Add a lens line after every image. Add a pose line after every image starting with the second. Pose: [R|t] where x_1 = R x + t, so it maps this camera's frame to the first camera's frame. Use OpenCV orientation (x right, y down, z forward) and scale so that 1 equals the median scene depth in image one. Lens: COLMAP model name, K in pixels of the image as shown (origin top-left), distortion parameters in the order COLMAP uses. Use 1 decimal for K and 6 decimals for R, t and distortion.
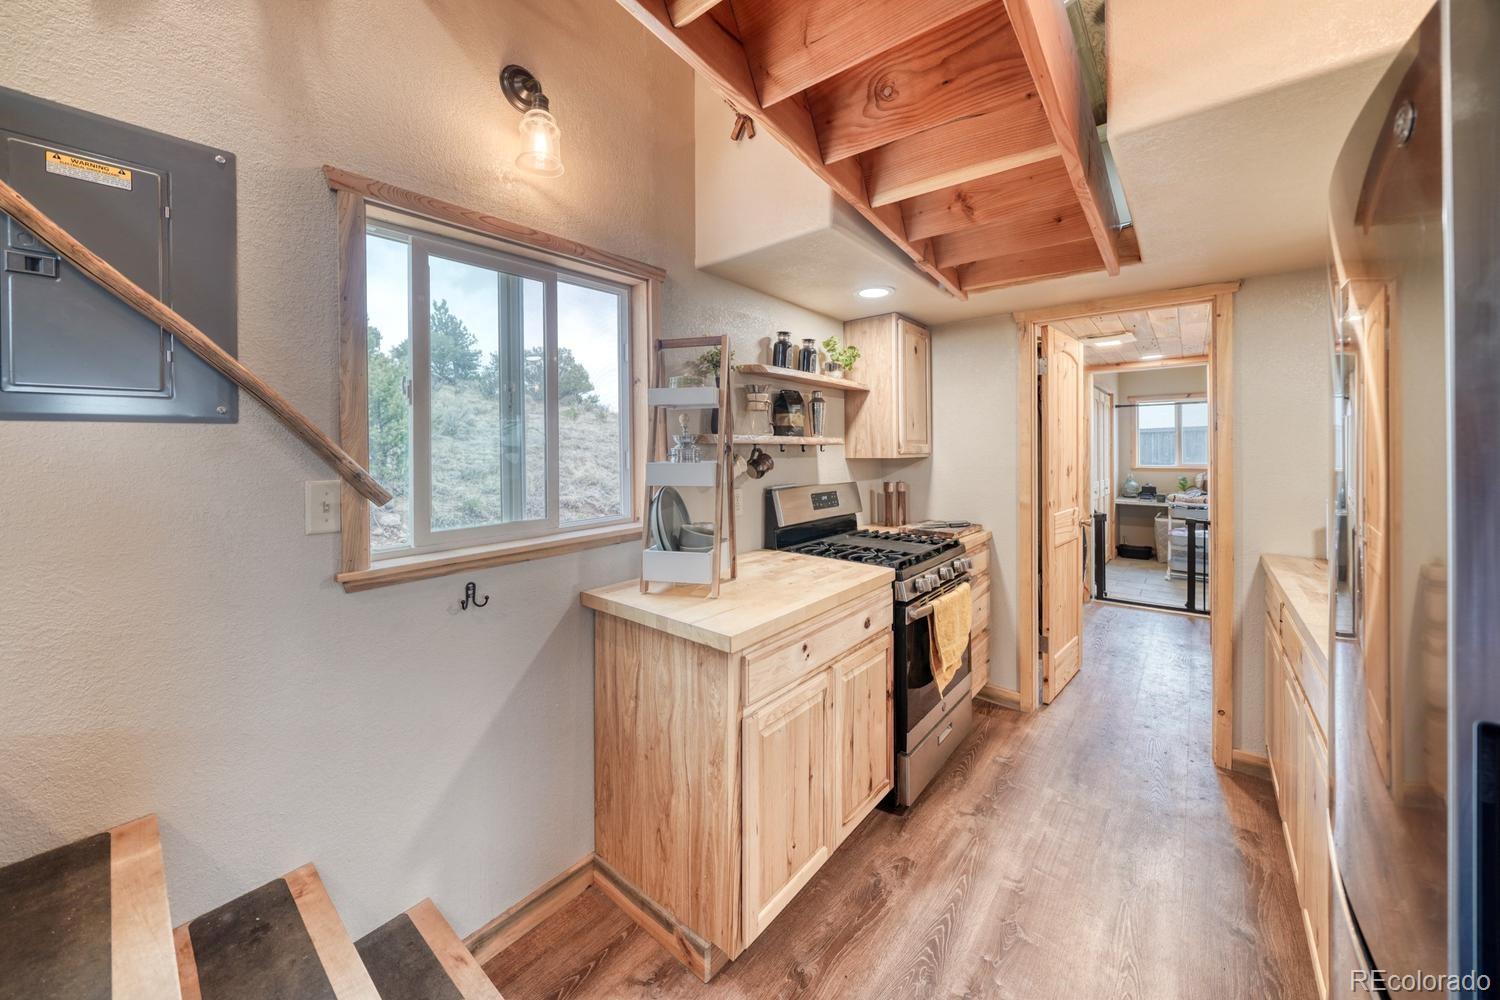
lens RADIAL K [[543.5, 0, 722.8], [0, 543.5, 452.4], [0, 0, 1]] dist [-0.001603, -0.000106]
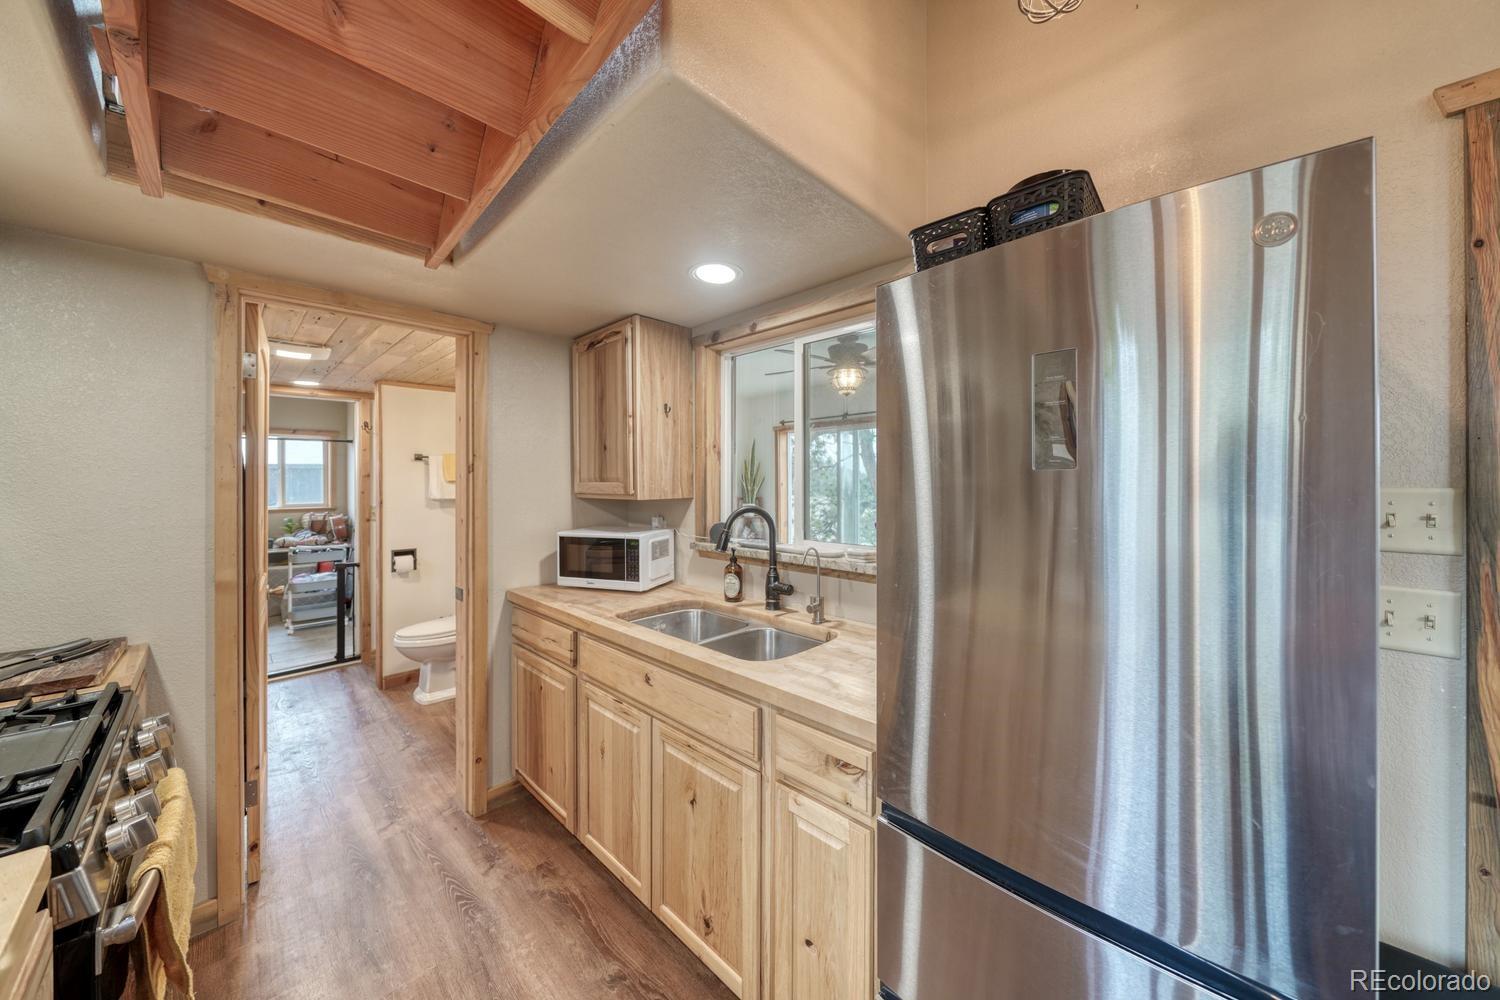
lens RADIAL K [[524.5, 0, 741.9], [0, 524.5, 485.8], [0, 0, 1]] dist [-0.002100, -0.000102]
pose [[0.070046, -0.002325, 0.997541, 0.004563], [0.009537, 0.999953, 0.001661, -0.004972], [-0.997498, 0.009397, 0.070065, 0.184082]]
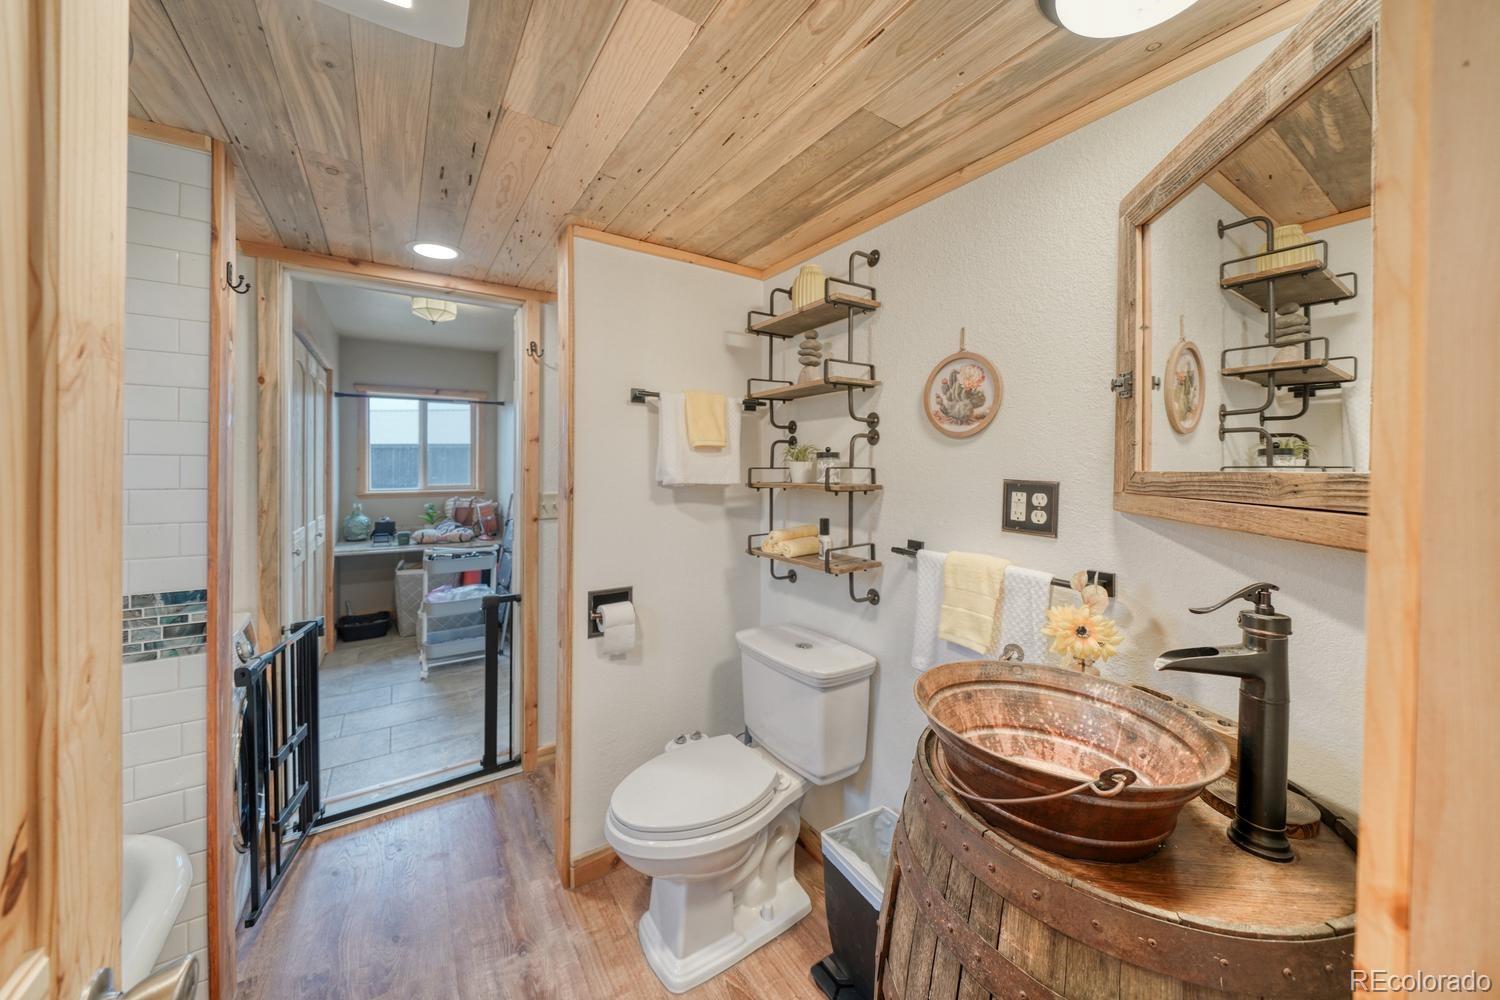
lens RADIAL K [[533.6, 0, 747.4], [0, 533.6, 459.8], [0, 0, 1]] dist [-0.003441, -0.000001]
pose [[0.266096, 0.013076, 0.963858, 0.324872], [0.005702, 0.999869, -0.015138, 0.000028], [-0.963930, 0.009524, 0.265986, 0.472747]]
